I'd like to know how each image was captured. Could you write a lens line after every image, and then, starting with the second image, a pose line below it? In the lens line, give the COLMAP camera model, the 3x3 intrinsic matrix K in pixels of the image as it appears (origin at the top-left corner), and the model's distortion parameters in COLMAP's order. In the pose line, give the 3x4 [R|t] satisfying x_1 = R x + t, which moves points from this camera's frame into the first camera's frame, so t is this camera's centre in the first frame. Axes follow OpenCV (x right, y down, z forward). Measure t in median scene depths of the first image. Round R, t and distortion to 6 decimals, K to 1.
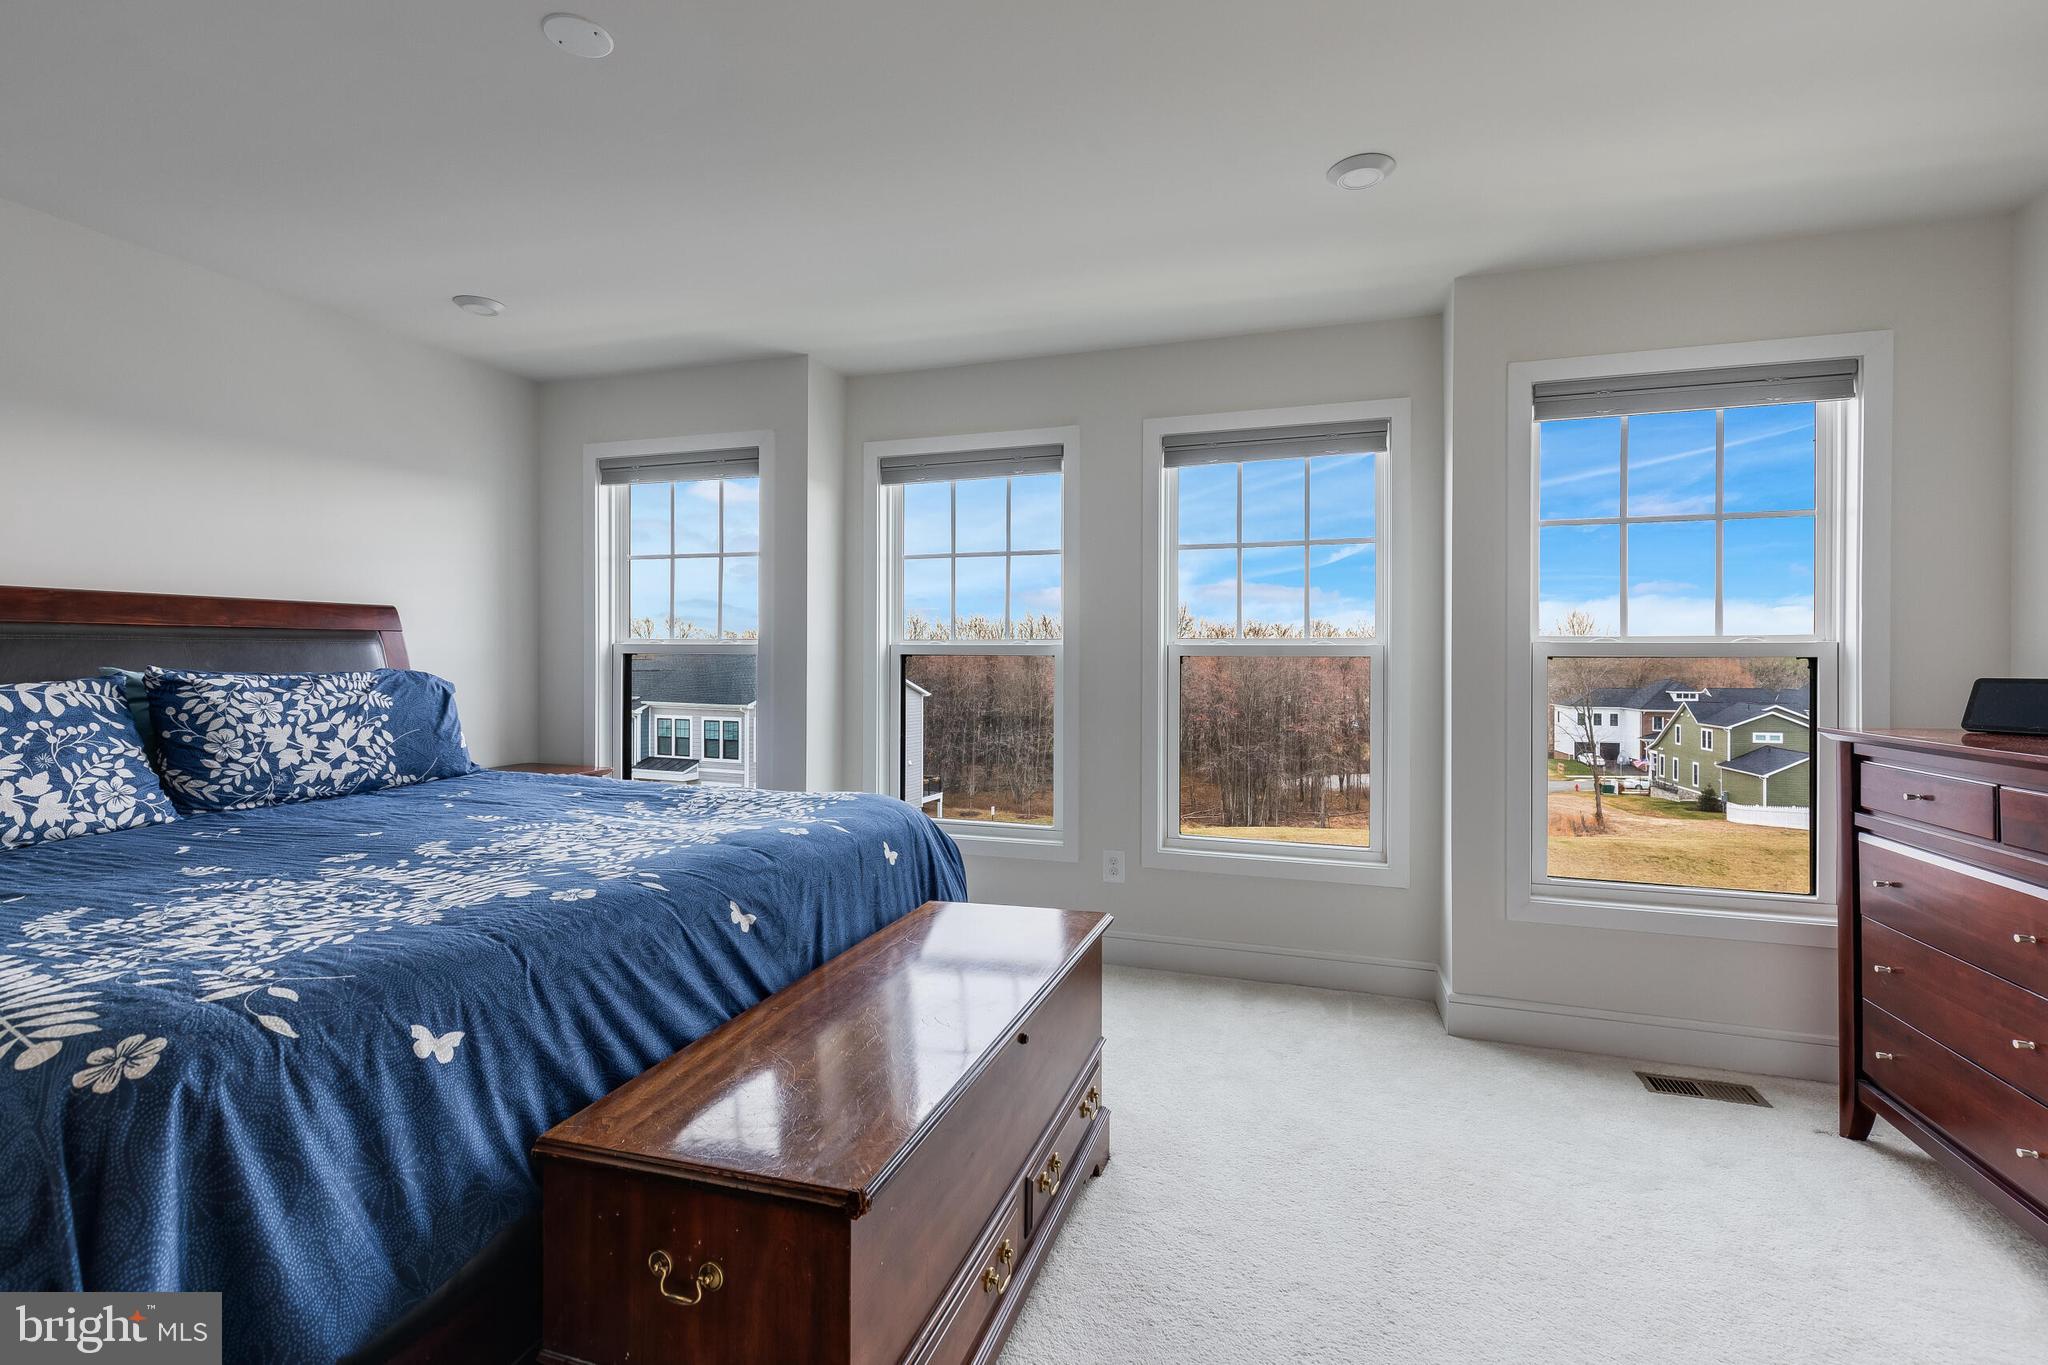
lens RADIAL K [[941.2, 0, 1018.8], [0, 941.2, 670.3], [0, 0, 1]] dist [0.002658, 0.000361]
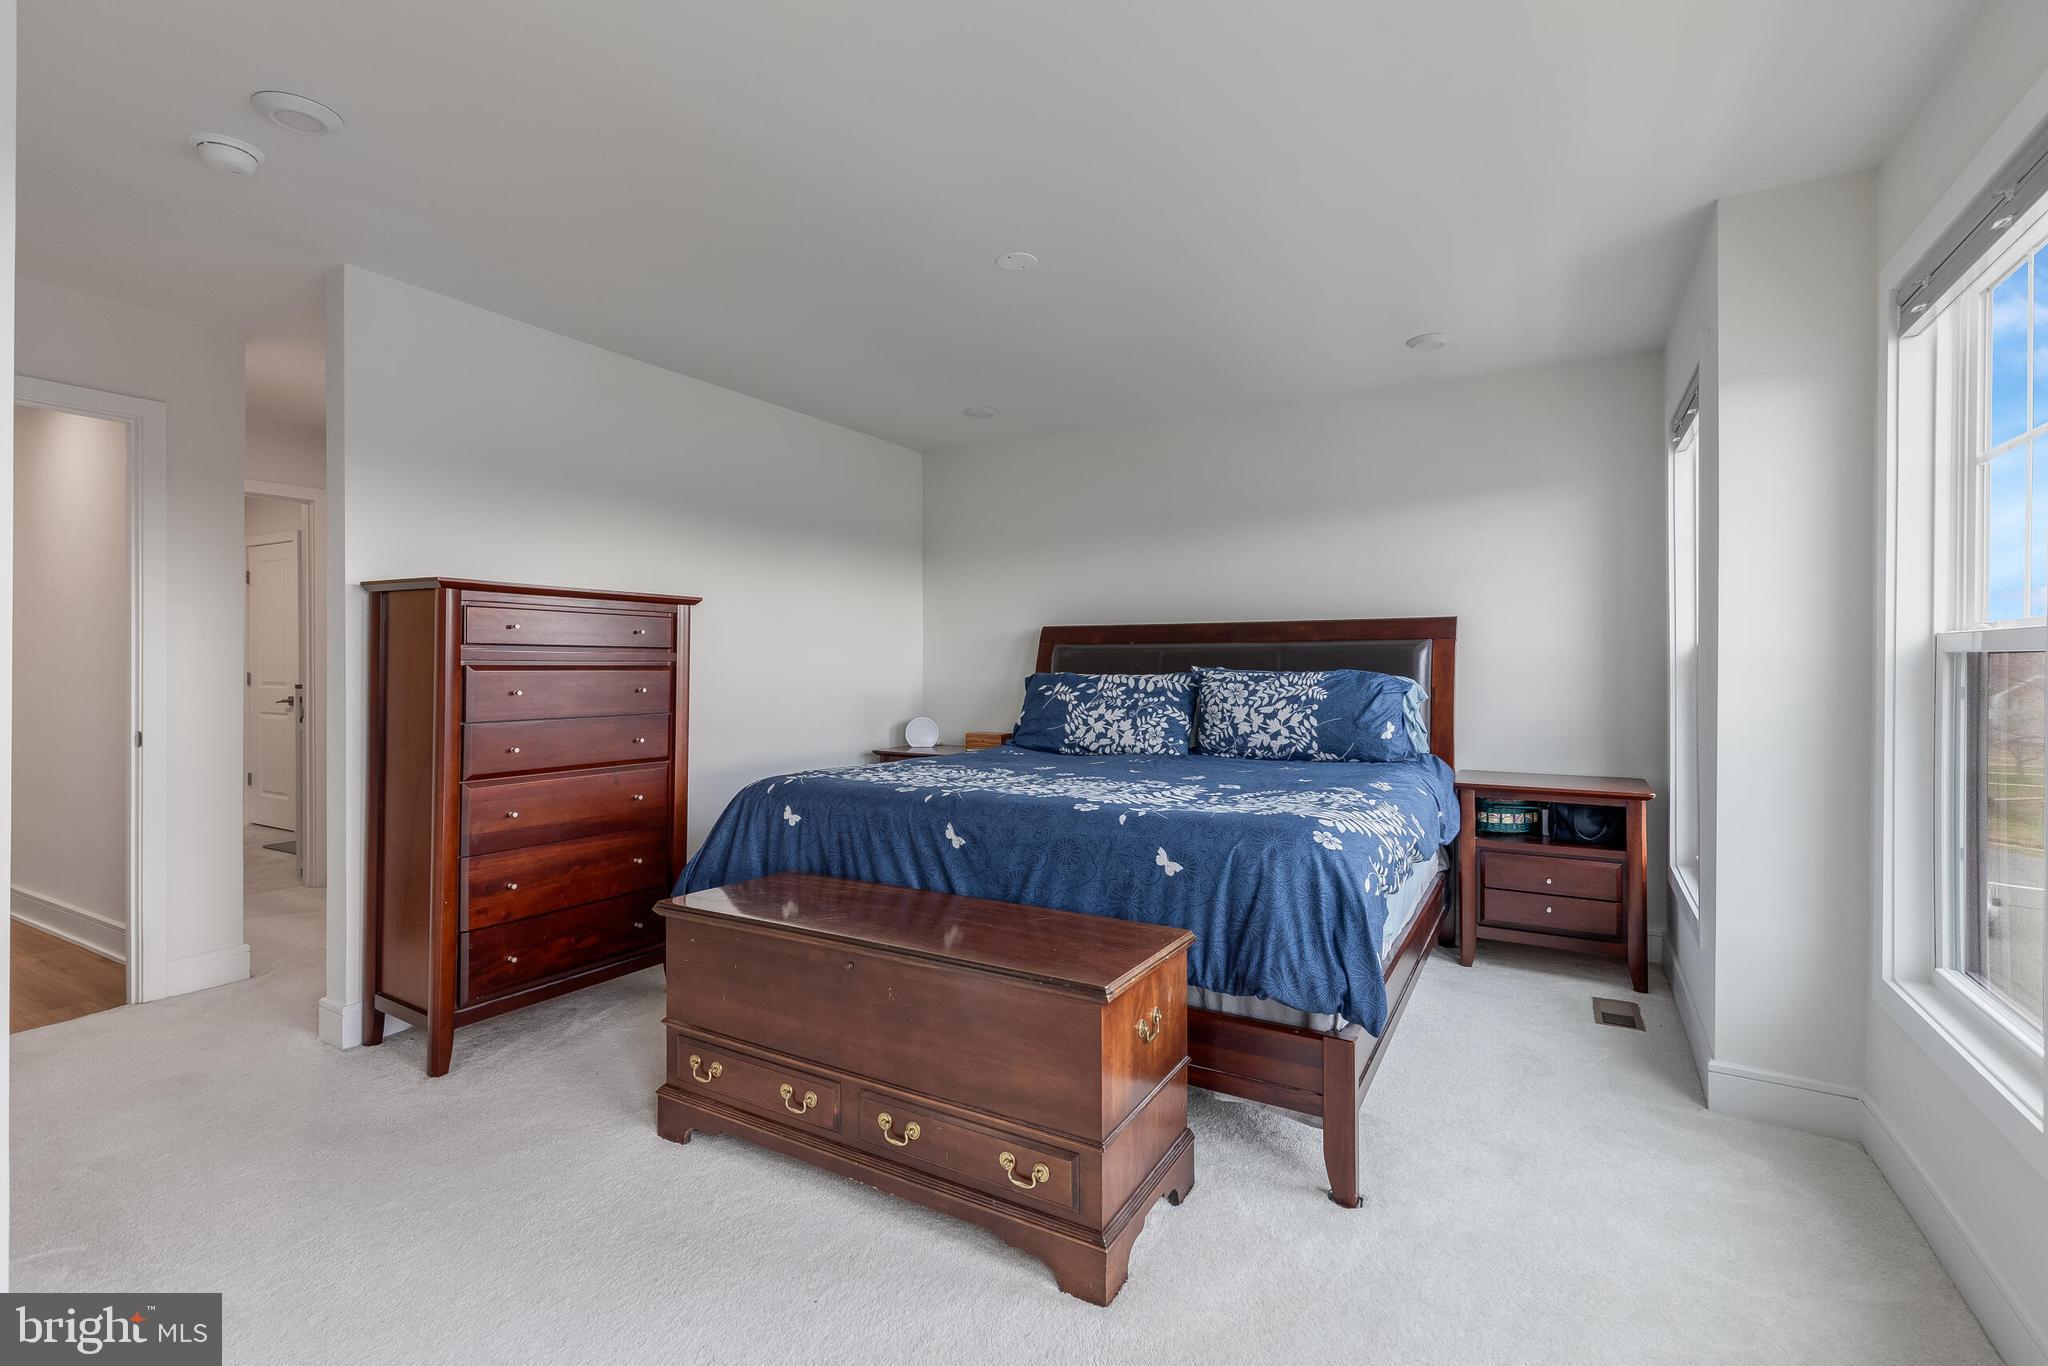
lens RADIAL K [[941.2, 0, 1015.1], [0, 941.2, 668.8], [0, 0, 1]] dist [0.002658, 0.000361]
pose [[-0.201907, 0.007374, -0.979377, 0.764692], [-0.014003, 0.999848, 0.010415, -0.011939], [0.979305, 0.015817, -0.201773, 0.938652]]
